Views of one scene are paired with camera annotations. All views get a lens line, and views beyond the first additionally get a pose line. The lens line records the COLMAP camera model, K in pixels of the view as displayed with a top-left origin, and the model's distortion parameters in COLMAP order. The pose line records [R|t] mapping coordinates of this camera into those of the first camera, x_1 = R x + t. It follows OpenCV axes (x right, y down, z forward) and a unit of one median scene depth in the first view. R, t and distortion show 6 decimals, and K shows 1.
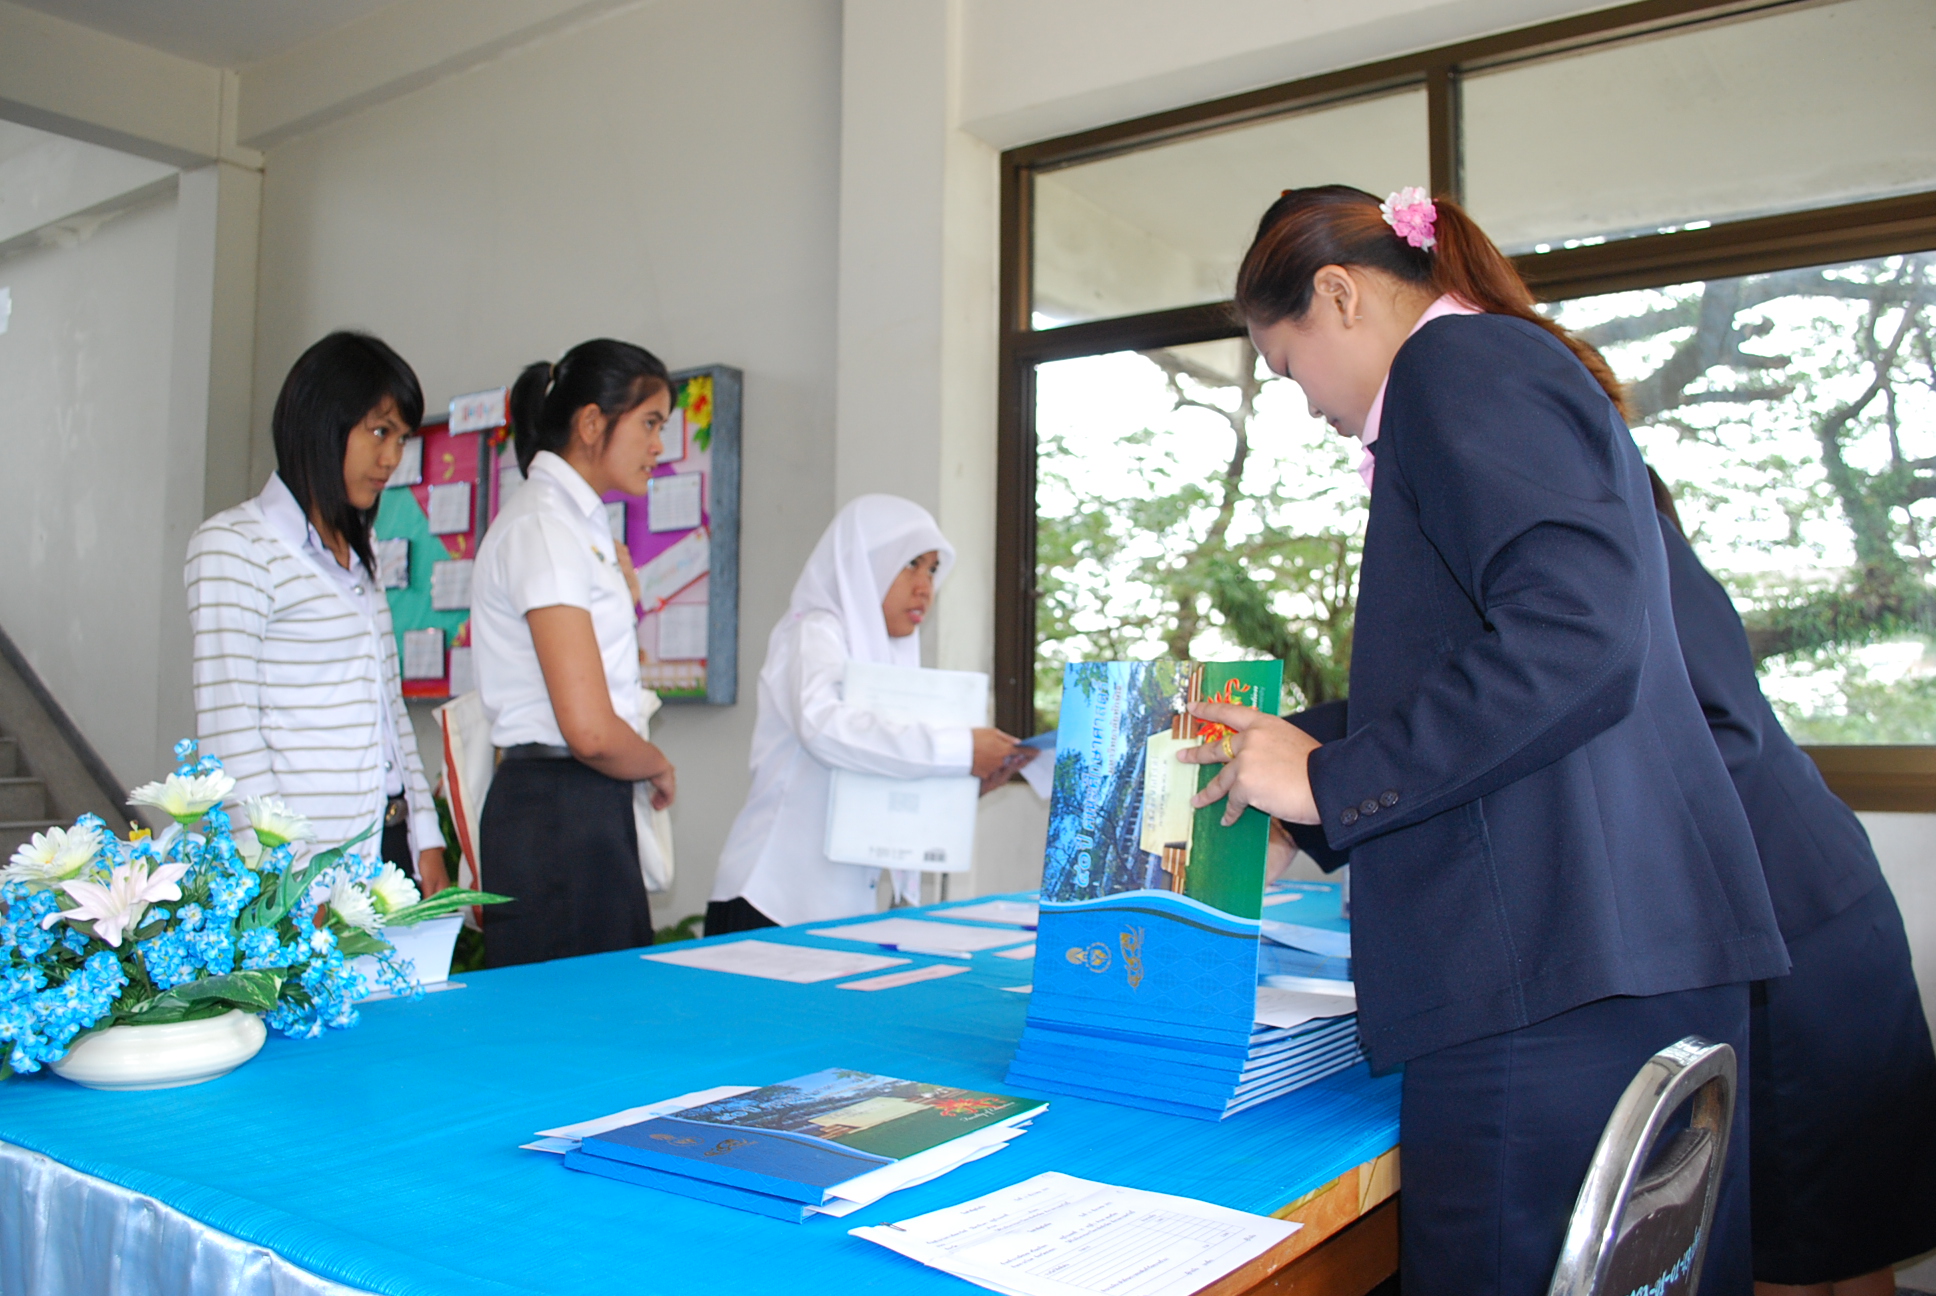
lens RADIAL K [[1592.9, 0, 971.0], [0, 1592.9, 640.0], [0, 0, 1]] dist [-0.076989, 0.006713]
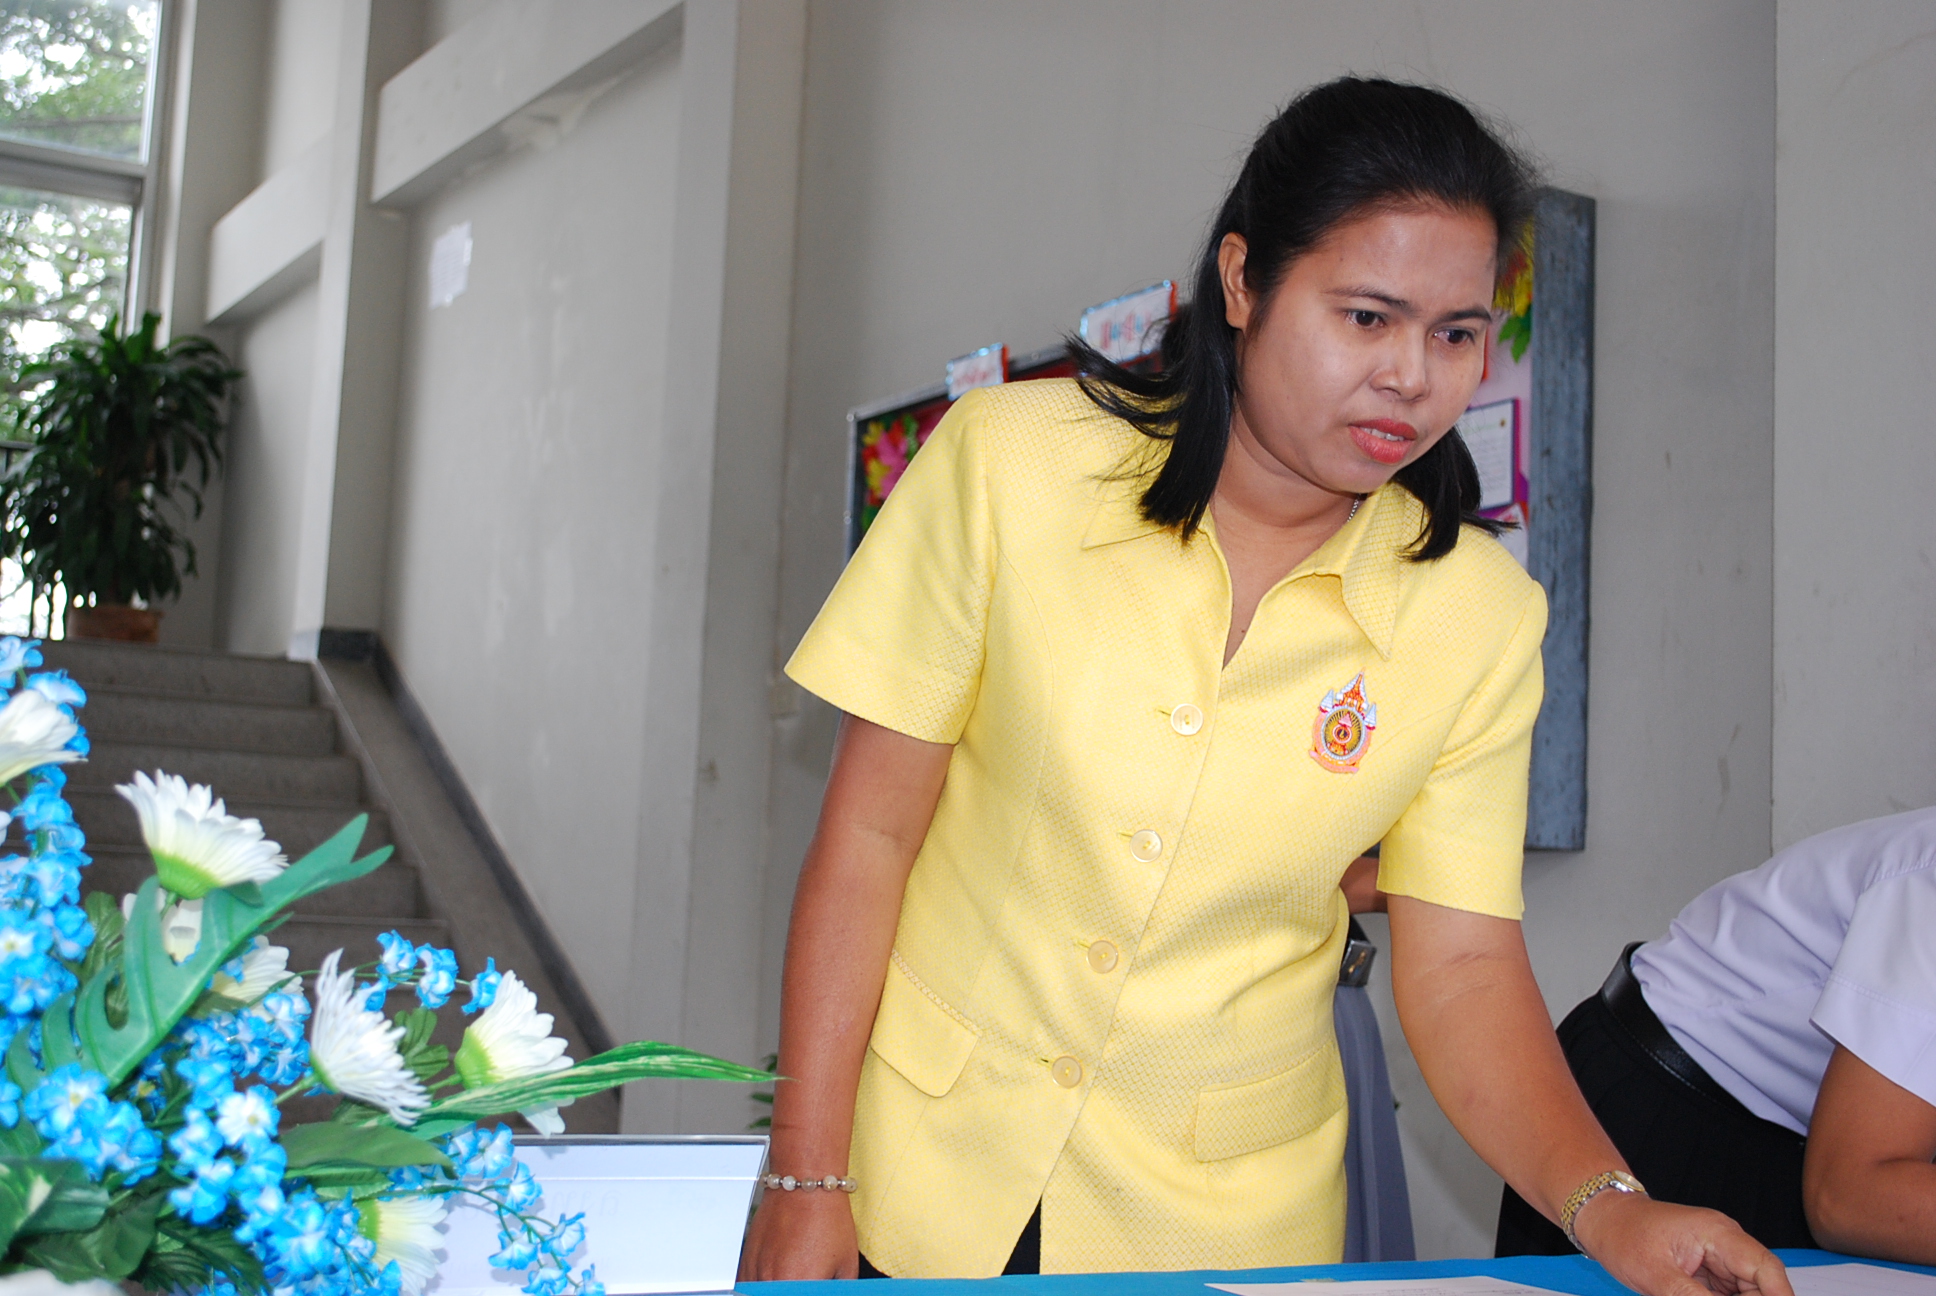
lens RADIAL K [[2648.7, 0, 968.0], [0, 2648.7, 648.0], [0, 0, 1]] dist [-0.023327, -0.012859]
pose [[0.915036, -0.014385, -0.403116, 0.013188], [-0.015744, 0.997329, -0.071327, 0.039139], [0.403065, 0.071613, 0.912365, 0.148457]]
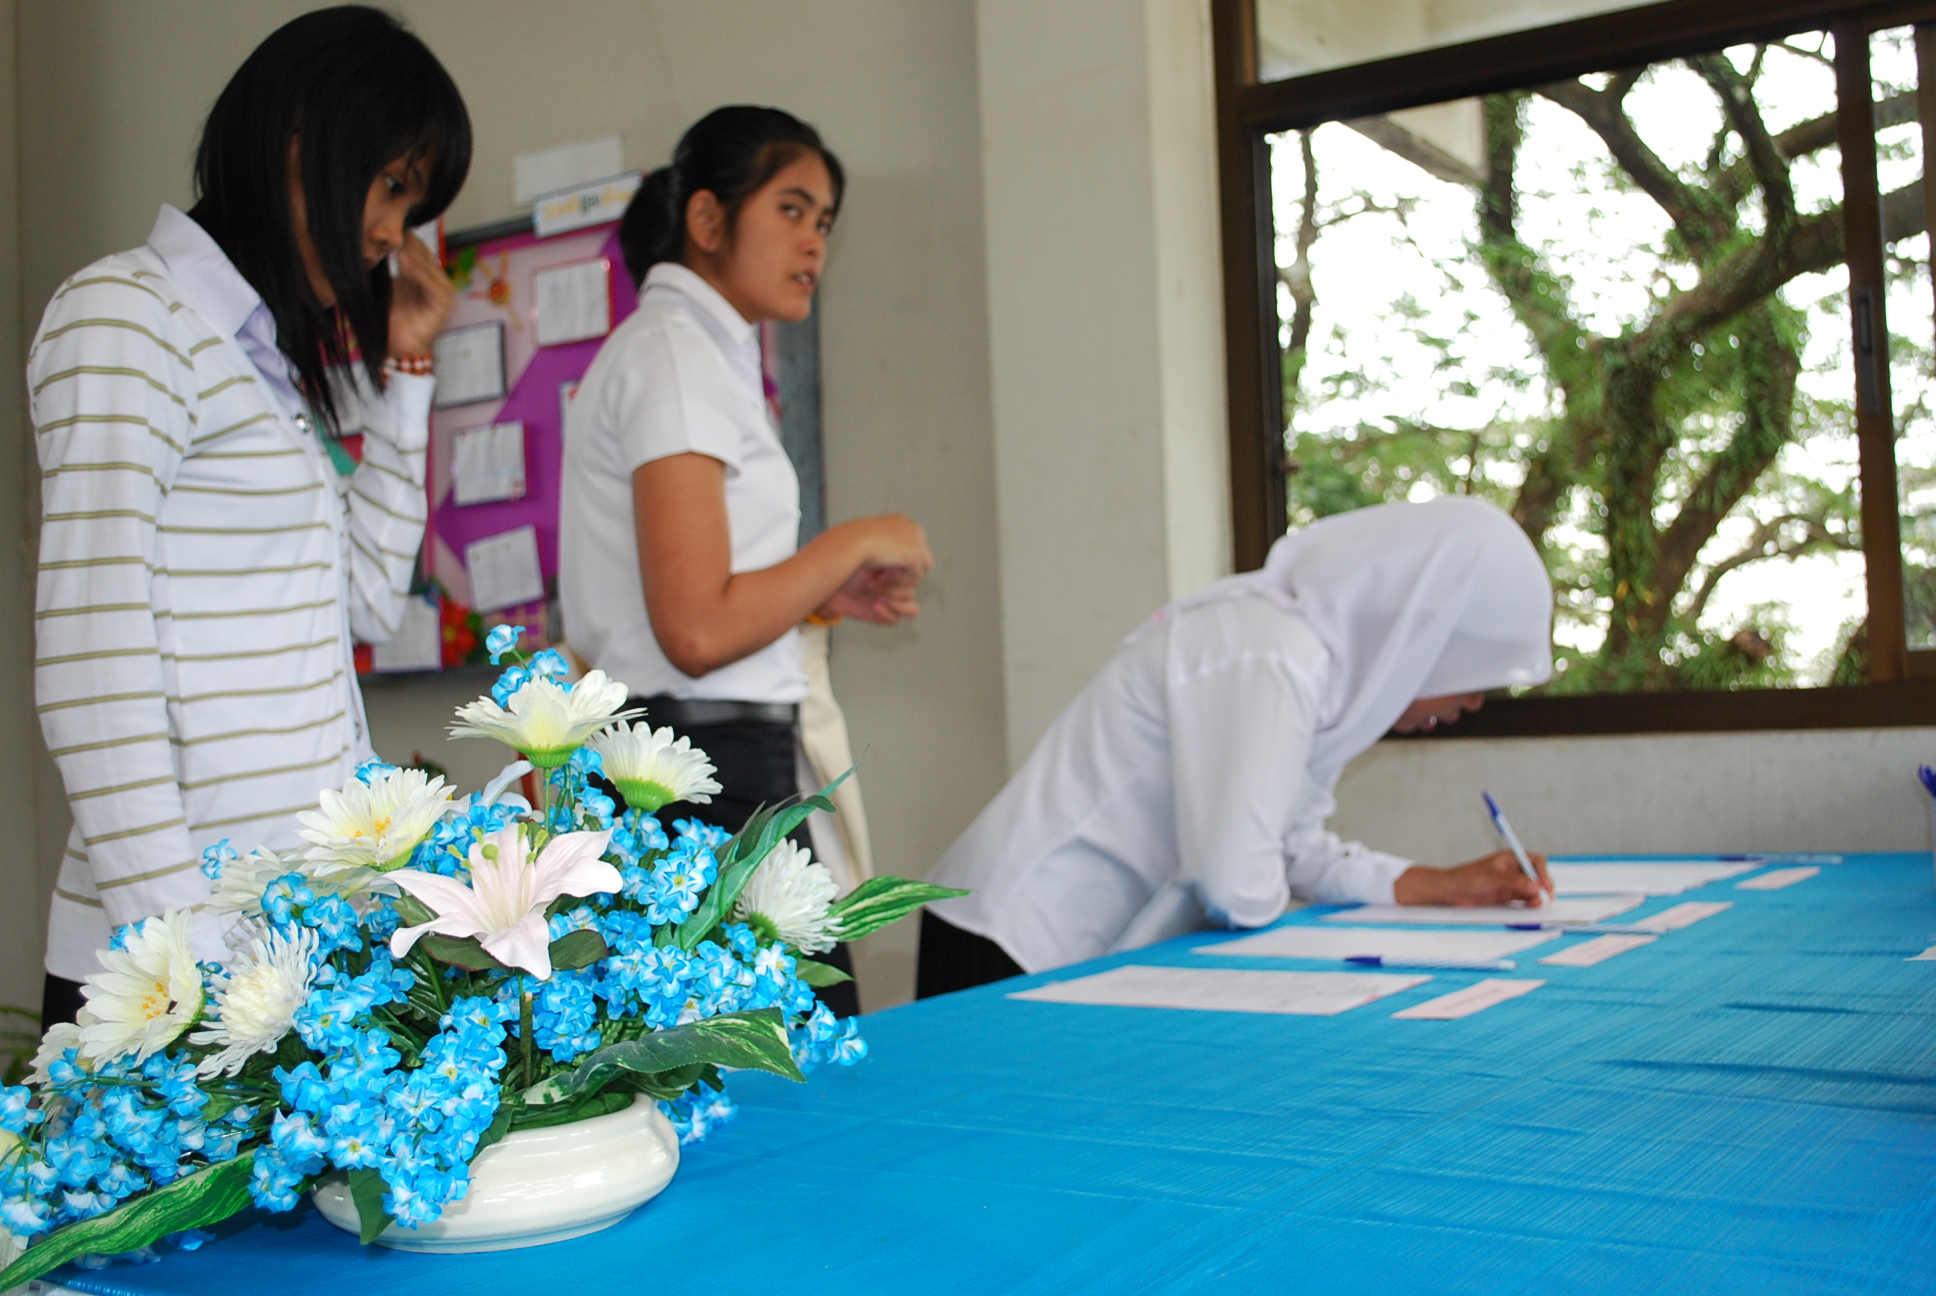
lens RADIAL K [[2142.3, 0, 968.0], [0, 2142.3, 648.0], [0, 0, 1]] dist [-0.053088, 0.015487]
pose [[0.998005, -0.046944, 0.042214, -0.125540], [0.046157, 0.998745, 0.019428, 0.021945], [-0.043073, -0.017441, 0.998920, 0.075262]]
